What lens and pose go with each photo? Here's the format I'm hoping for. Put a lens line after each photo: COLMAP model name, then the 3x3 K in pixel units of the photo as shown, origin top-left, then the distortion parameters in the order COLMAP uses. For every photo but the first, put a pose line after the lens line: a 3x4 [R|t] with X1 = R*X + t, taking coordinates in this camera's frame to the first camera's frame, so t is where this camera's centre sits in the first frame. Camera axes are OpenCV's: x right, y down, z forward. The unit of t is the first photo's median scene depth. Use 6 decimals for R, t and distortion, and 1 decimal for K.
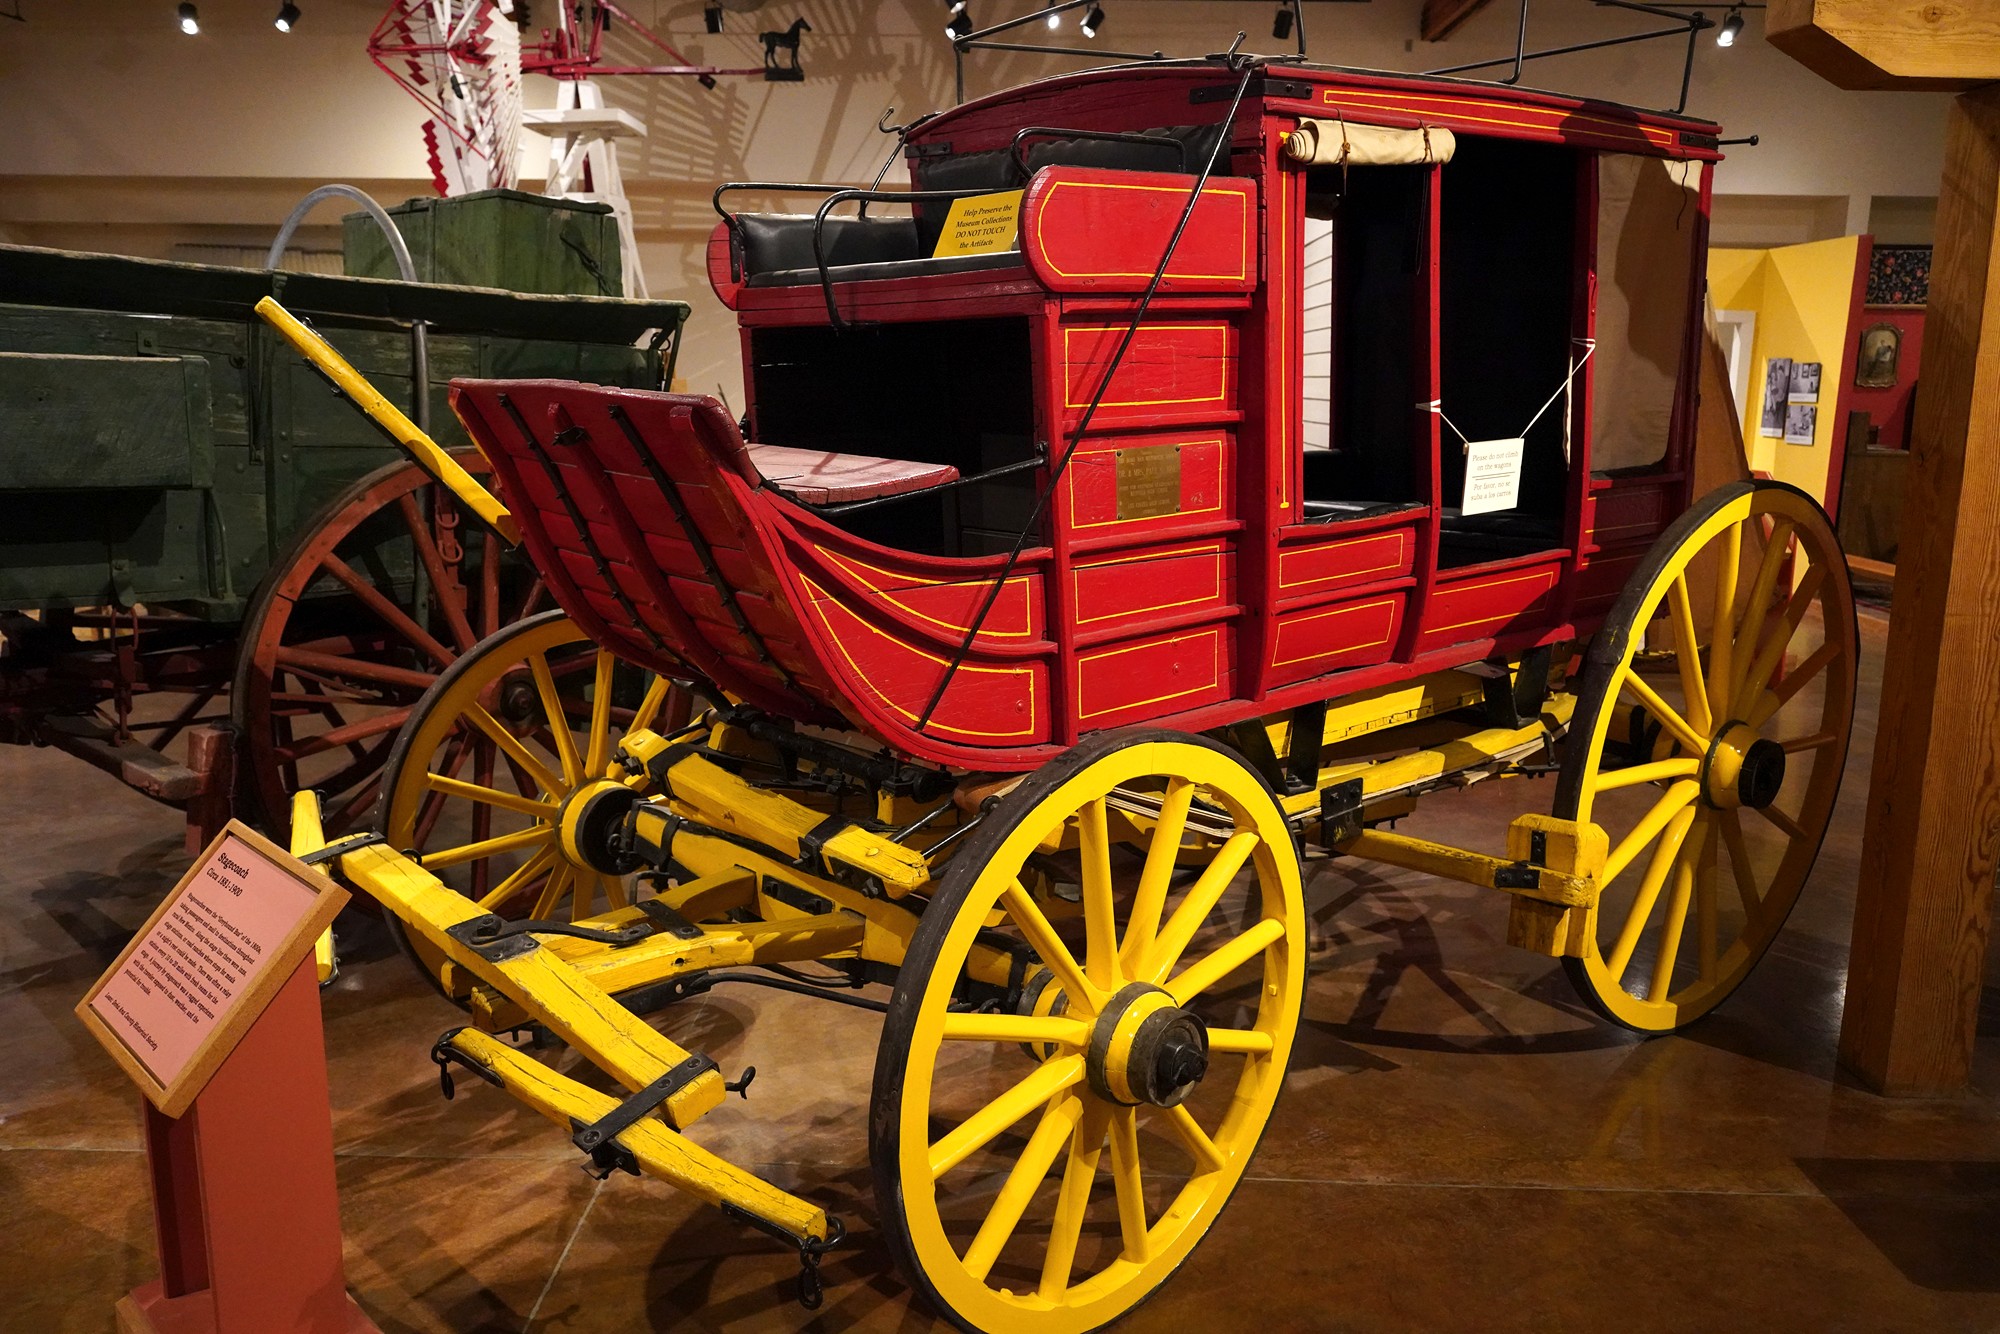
lens RADIAL K [[1625.5, 0, 1000.0], [0, 1625.5, 667.0], [0, 0, 1]] dist [-0.002521, 0.004957]
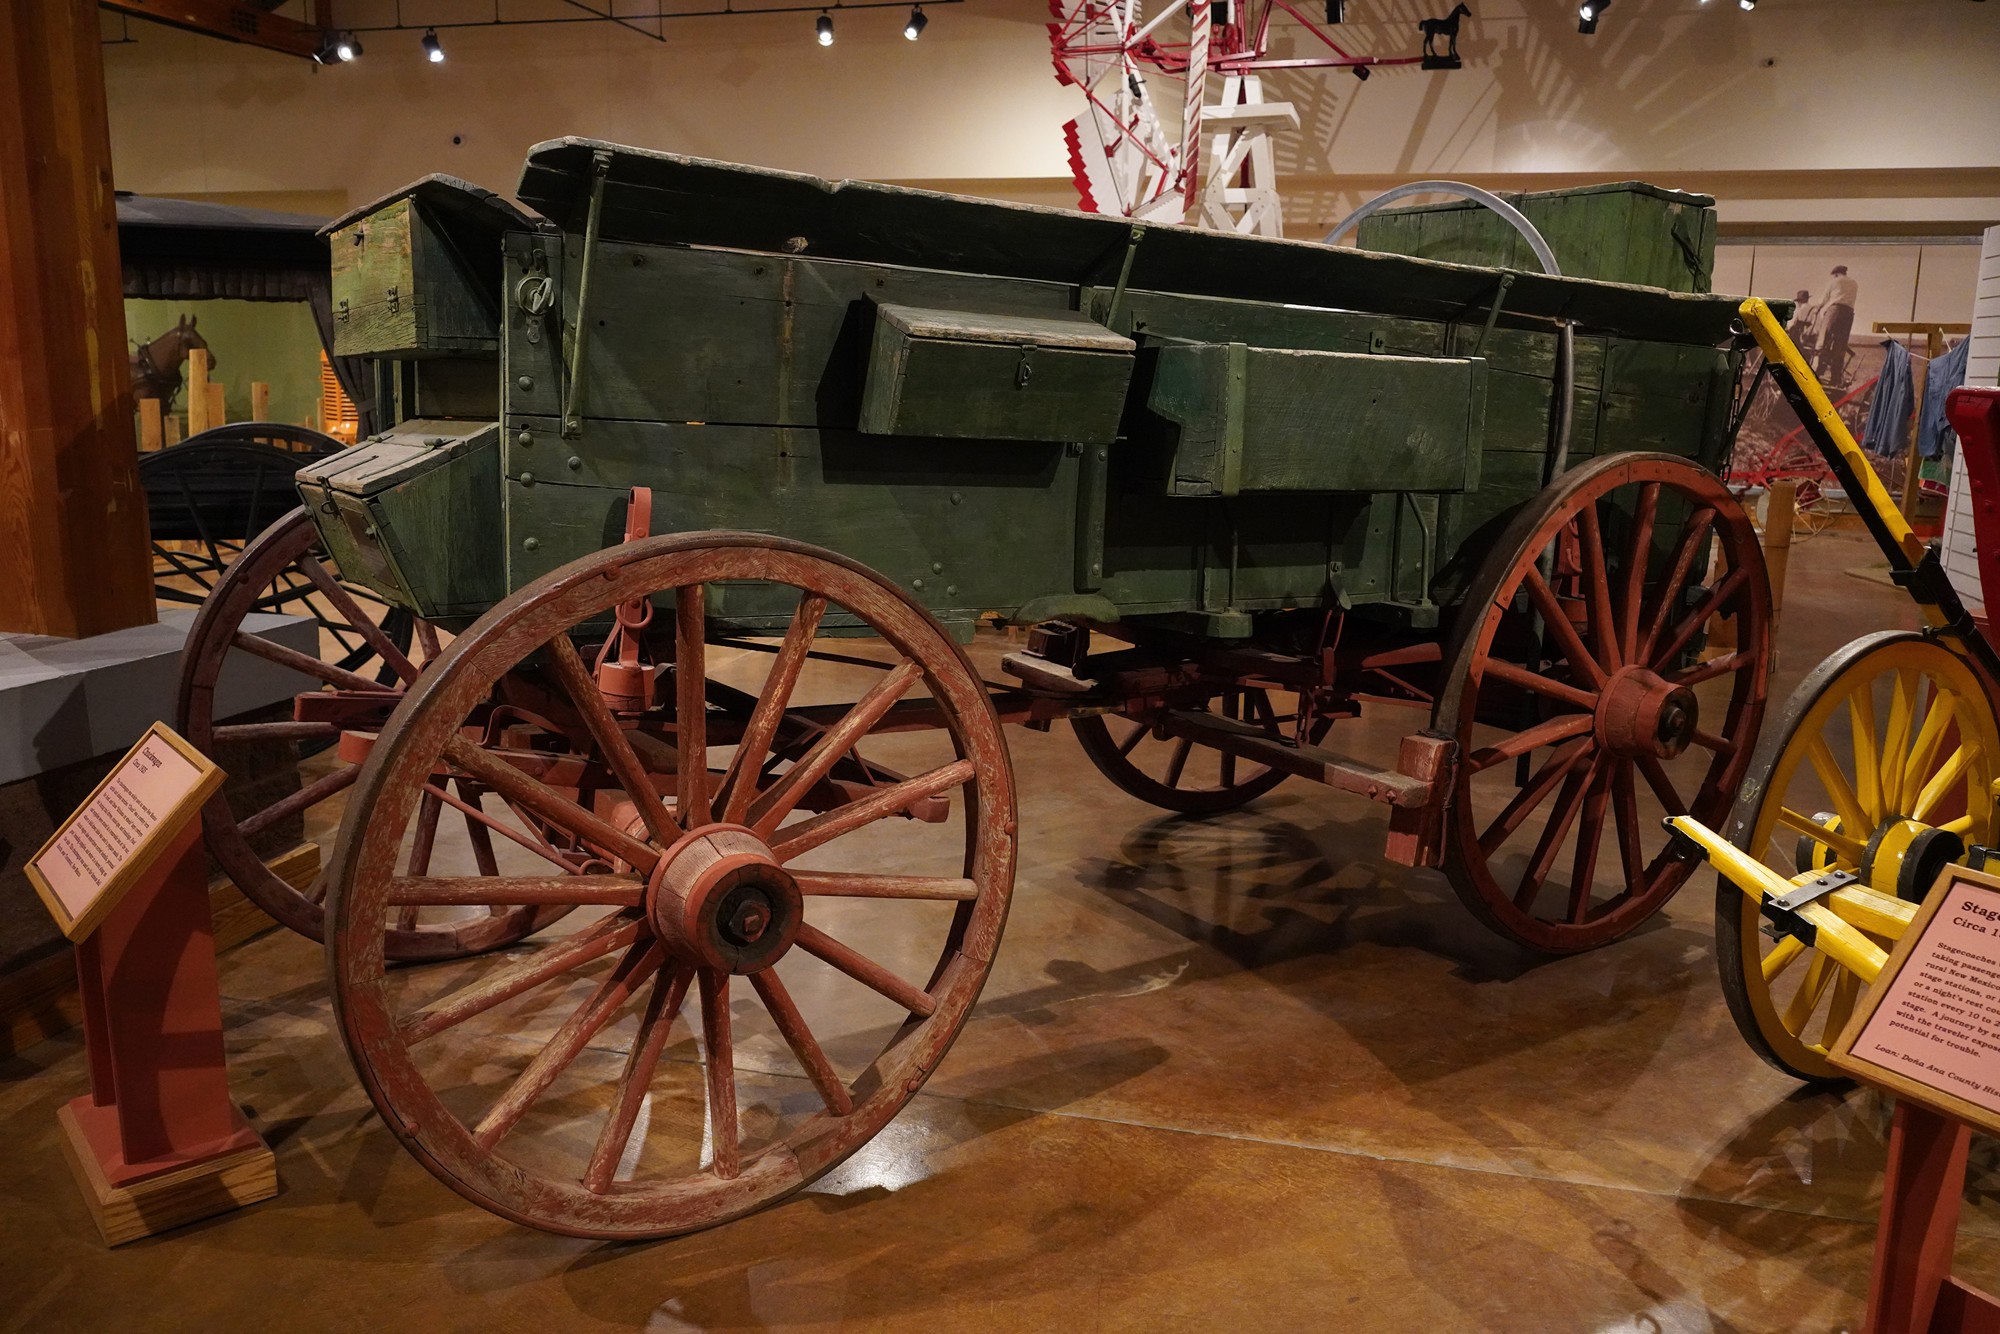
lens RADIAL K [[1637.4, 0, 1000.0], [0, 1637.4, 667.0], [0, 0, 1]] dist [-0.009419, -0.001490]
pose [[0.968945, 0.051540, -0.241846, -0.133826], [-0.051084, 0.998661, 0.008157, 0.000257], [0.241943, 0.004451, 0.970280, -0.005744]]
